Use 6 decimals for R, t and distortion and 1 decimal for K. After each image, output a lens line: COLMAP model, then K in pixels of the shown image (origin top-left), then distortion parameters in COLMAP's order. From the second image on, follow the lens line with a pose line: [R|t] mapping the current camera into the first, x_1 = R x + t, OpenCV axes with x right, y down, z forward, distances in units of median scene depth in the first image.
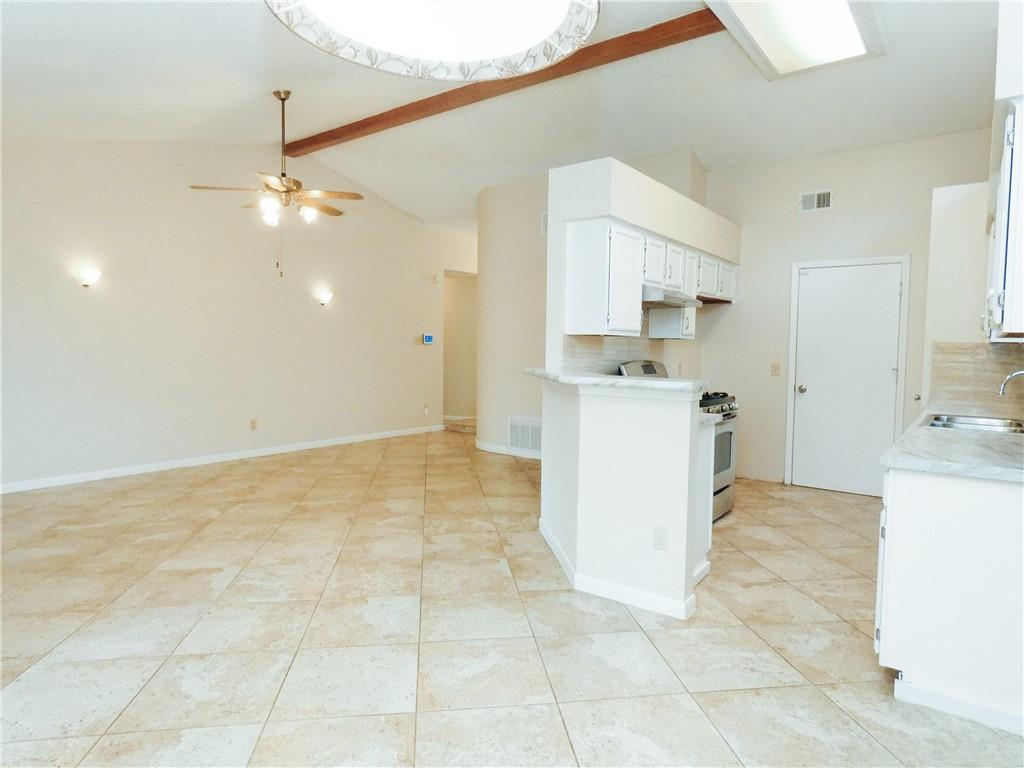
lens RADIAL K [[614.6, 0, 514.7], [0, 614.6, 380.8], [0, 0, 1]] dist [0.000060, 0.001912]
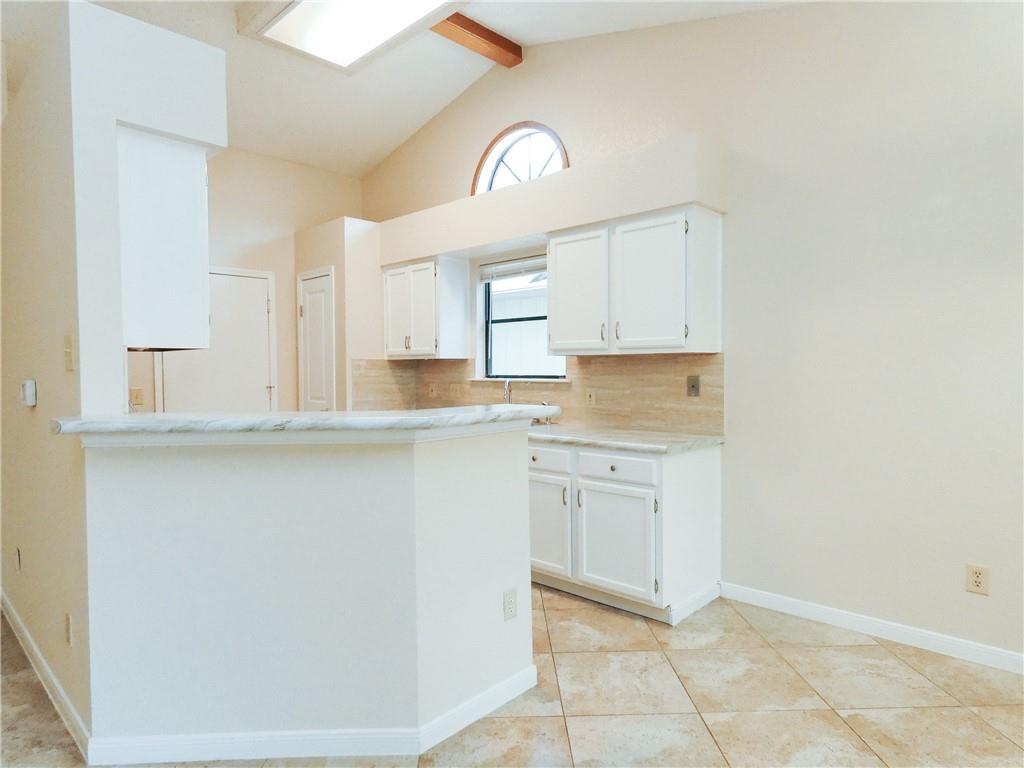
lens RADIAL K [[610.7, 0, 523.5], [0, 610.7, 383.1], [0, 0, 1]] dist [-0.004347, -0.000925]
pose [[0.107620, -0.043178, 0.993254, -0.351791], [0.065963, 0.997165, 0.036201, -0.038647], [-0.992001, 0.061622, 0.110163, 0.573143]]
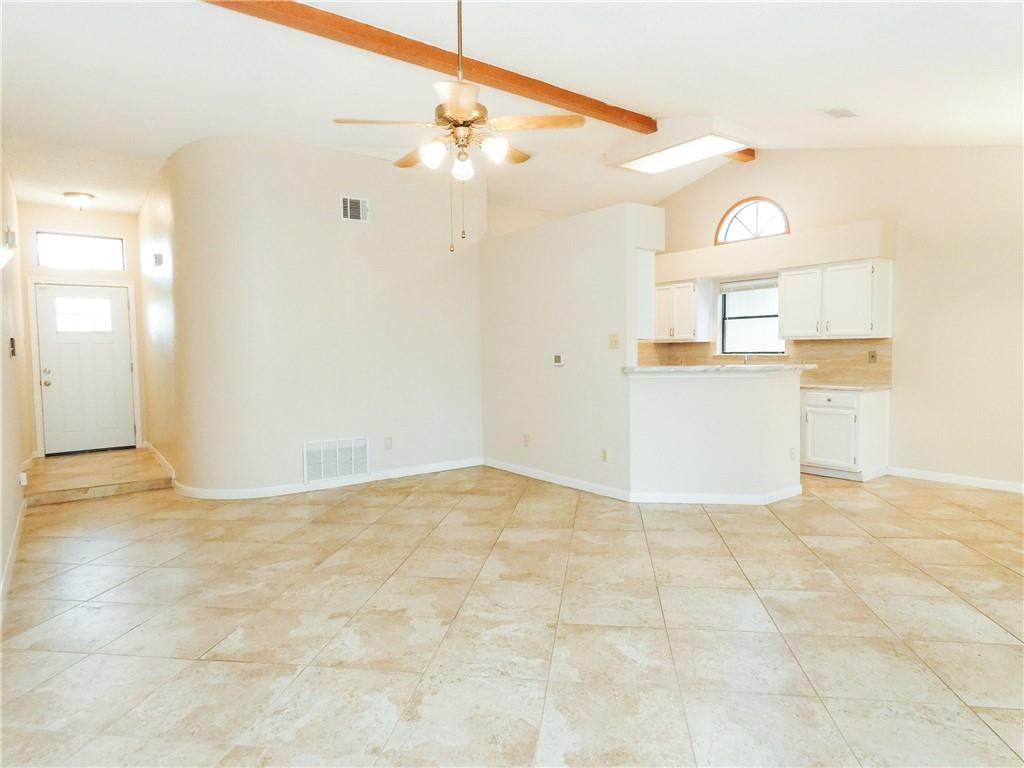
lens RADIAL K [[610.7, 0, 523.5], [0, 610.7, 383.1], [0, 0, 1]] dist [-0.004347, -0.000925]
pose [[0.273590, -0.073309, 0.959049, -1.076878], [0.072973, 0.995800, 0.055302, -0.066061], [-0.959074, 0.054854, 0.277790, 0.814921]]
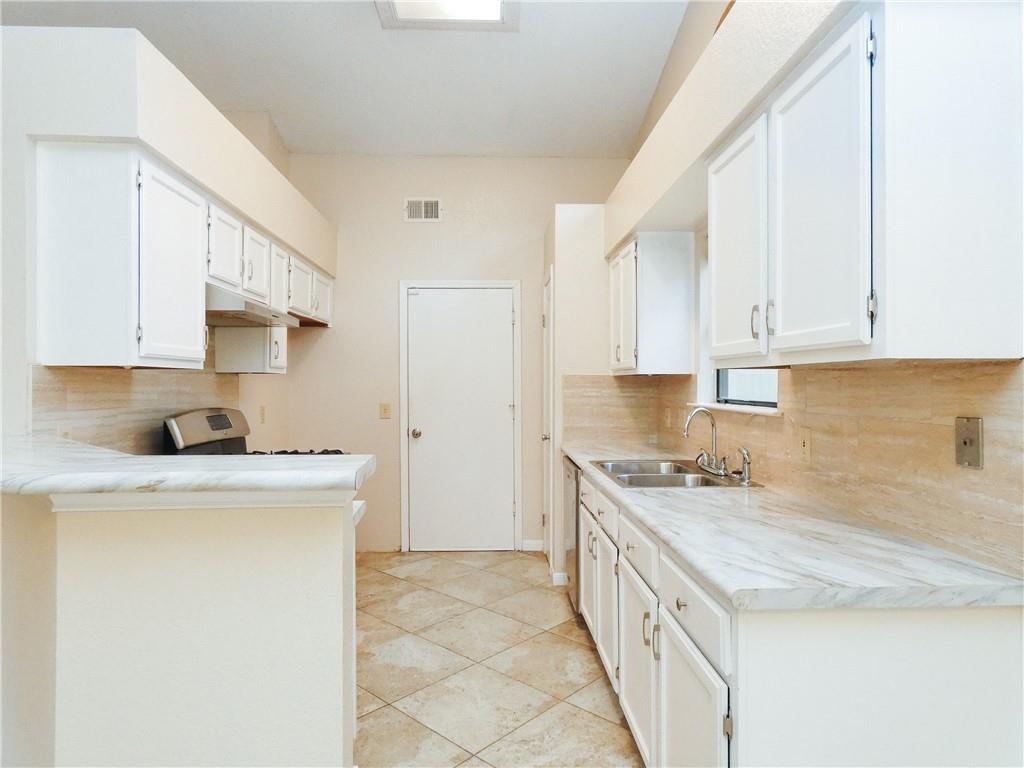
lens RADIAL K [[614.6, 0, 514.7], [0, 614.6, 380.8], [0, 0, 1]] dist [0.000060, 0.001912]
pose [[0.772931, -0.014152, 0.634332, 0.059170], [0.049683, 0.998032, -0.038272, -0.023448], [-0.632542, 0.061097, 0.772113, 0.349639]]
